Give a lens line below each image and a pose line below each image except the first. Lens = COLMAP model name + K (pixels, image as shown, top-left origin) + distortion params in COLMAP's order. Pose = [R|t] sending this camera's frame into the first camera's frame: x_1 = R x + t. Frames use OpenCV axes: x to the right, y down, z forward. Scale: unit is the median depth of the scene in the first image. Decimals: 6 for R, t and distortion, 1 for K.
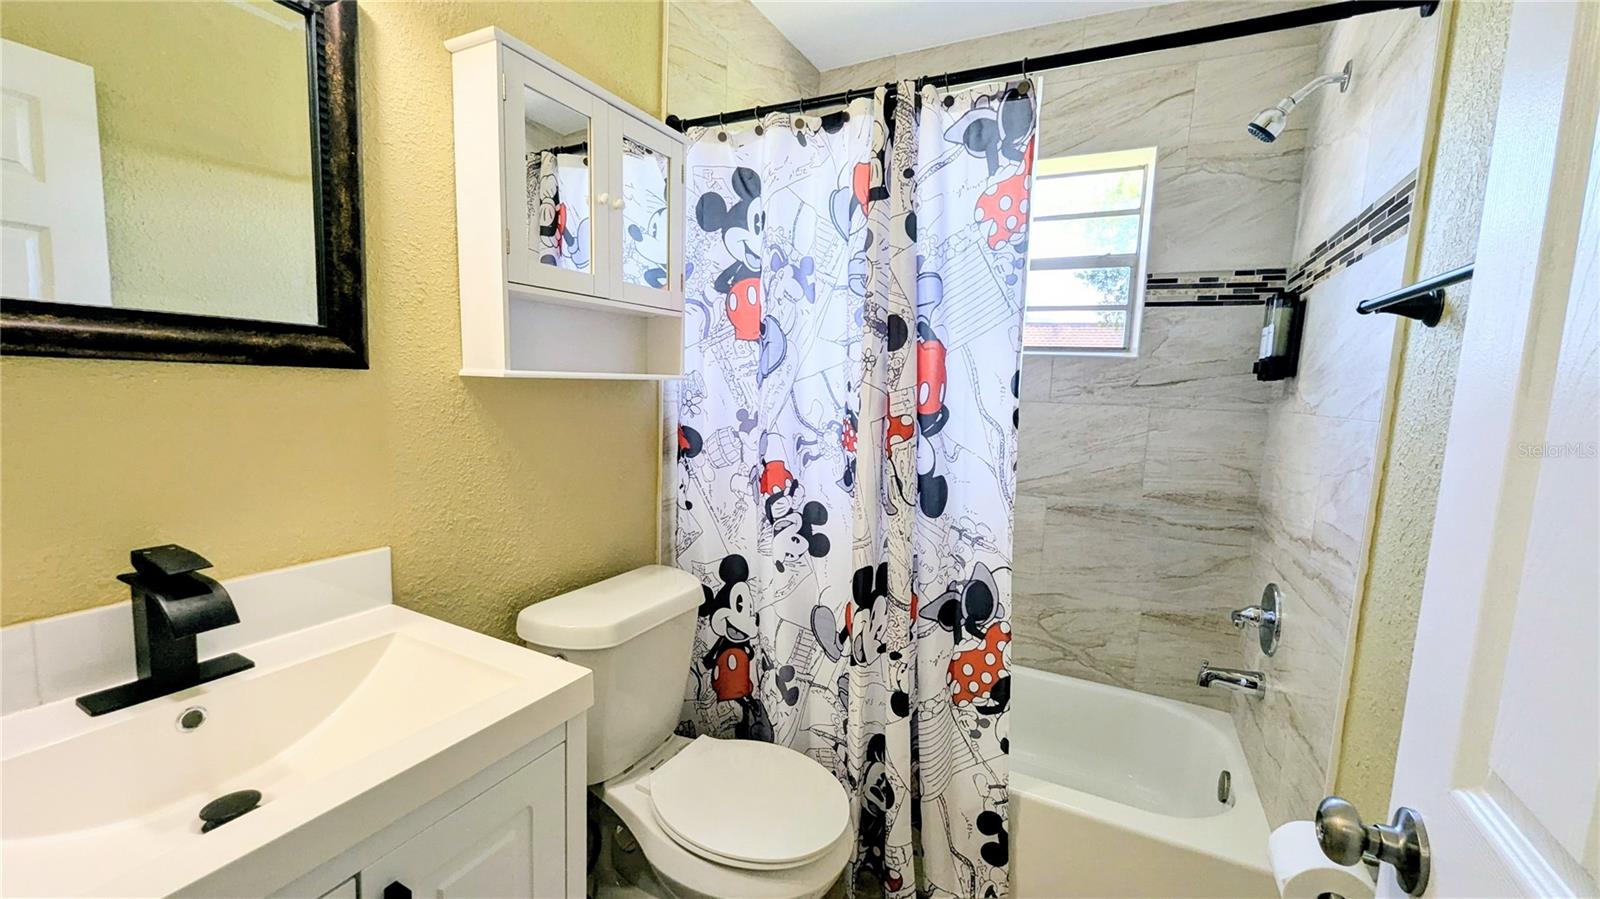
lens RADIAL K [[639.1, 0, 800.0], [0, 639.1, 449.5], [0, 0, 1]] dist [-0.000118, -0.000443]
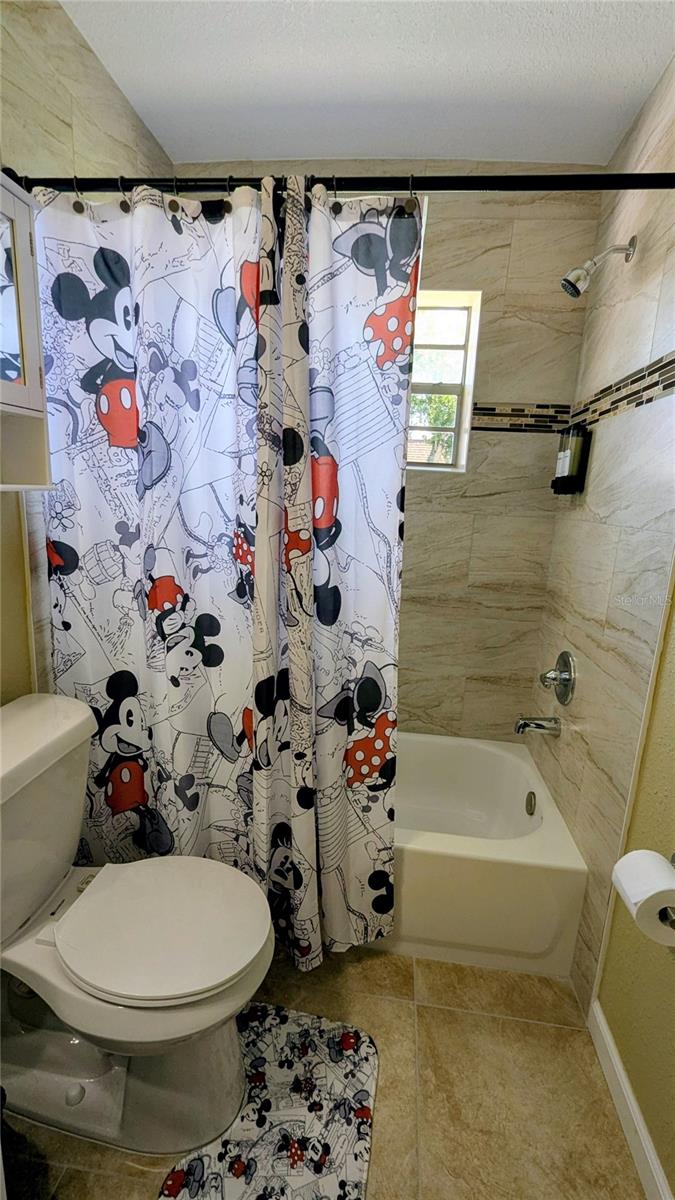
lens RADIAL K [[527.8, 0, 338.6], [0, 527.8, 595.4], [0, 0, 1]] dist [-0.000624, 0.001009]
pose [[0.937865, -0.059087, 0.341934, -0.067729], [0.022593, 0.993703, 0.109747, -0.035715], [-0.346265, -0.095202, 0.933294, 0.159508]]
